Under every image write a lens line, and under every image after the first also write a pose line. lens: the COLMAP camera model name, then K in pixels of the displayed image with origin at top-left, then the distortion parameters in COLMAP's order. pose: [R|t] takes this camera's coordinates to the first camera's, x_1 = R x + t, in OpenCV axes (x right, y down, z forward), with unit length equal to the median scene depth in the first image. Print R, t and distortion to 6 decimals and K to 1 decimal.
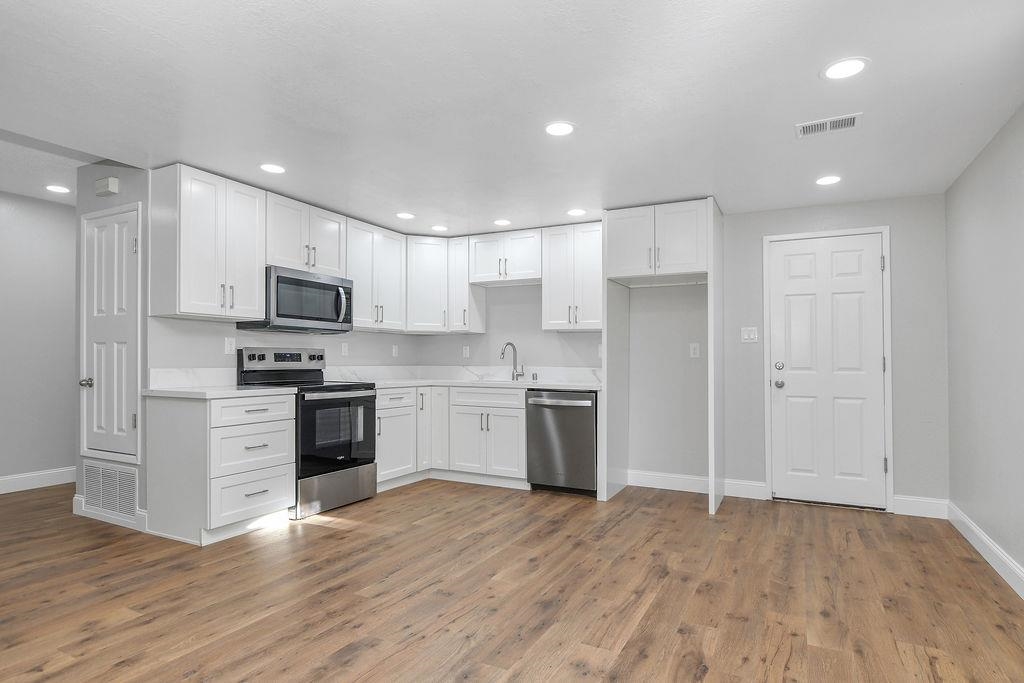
lens RADIAL K [[548.9, 0, 539.5], [0, 548.9, 366.9], [0, 0, 1]] dist [-0.013748, 0.000564]
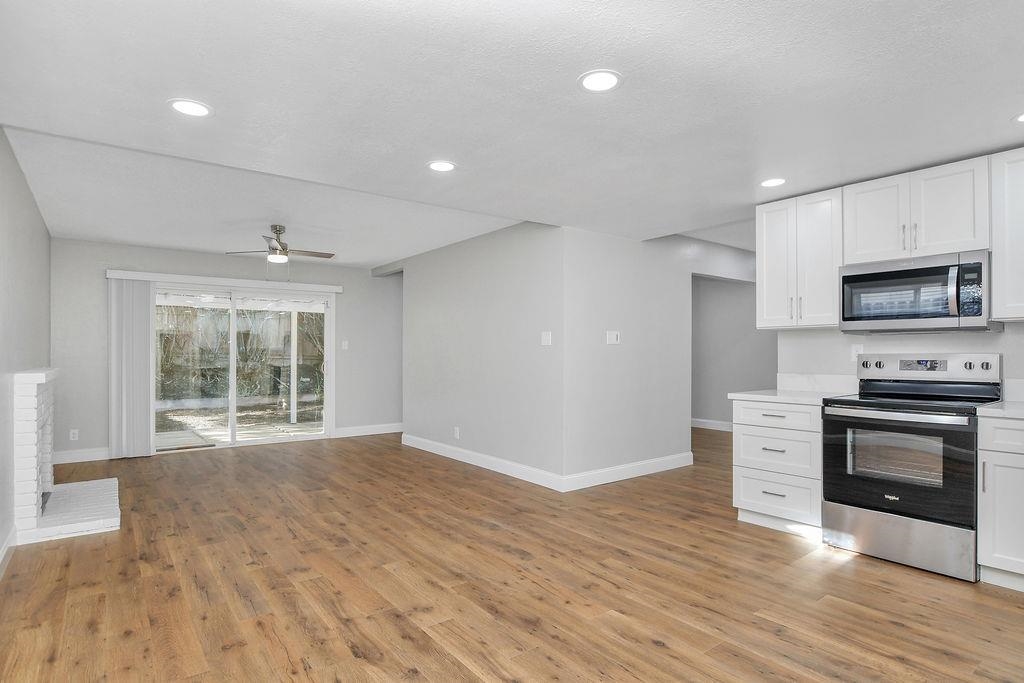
lens RADIAL K [[548.9, 0, 506.7], [0, 548.9, 356.8], [0, 0, 1]] dist [-0.013748, 0.000564]
pose [[-0.470326, -0.000043, -0.882493, 0.573402], [-0.003432, 0.999993, 0.001781, -0.031276], [0.882486, 0.003866, -0.470323, 0.897383]]
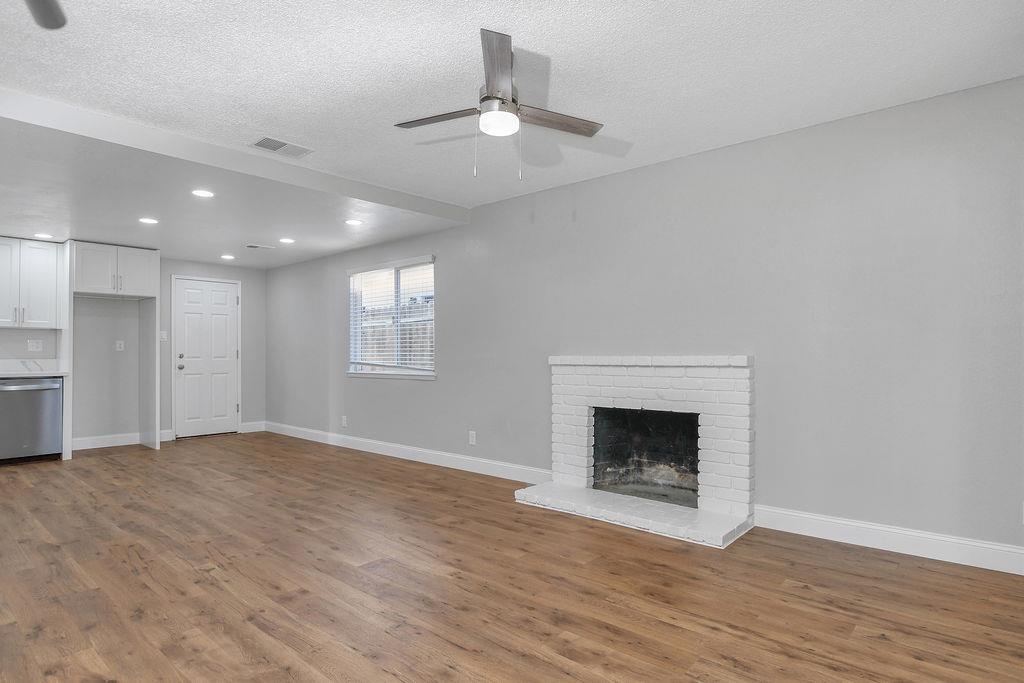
lens RADIAL K [[548.9, 0, 508.9], [0, 548.9, 353.6], [0, 0, 1]] dist [-0.013748, 0.000564]
pose [[0.271745, -0.006372, 0.962348, -0.945110], [0.006560, 0.999967, 0.004769, -0.011168], [-0.962347, 0.005017, 0.271778, -0.415742]]
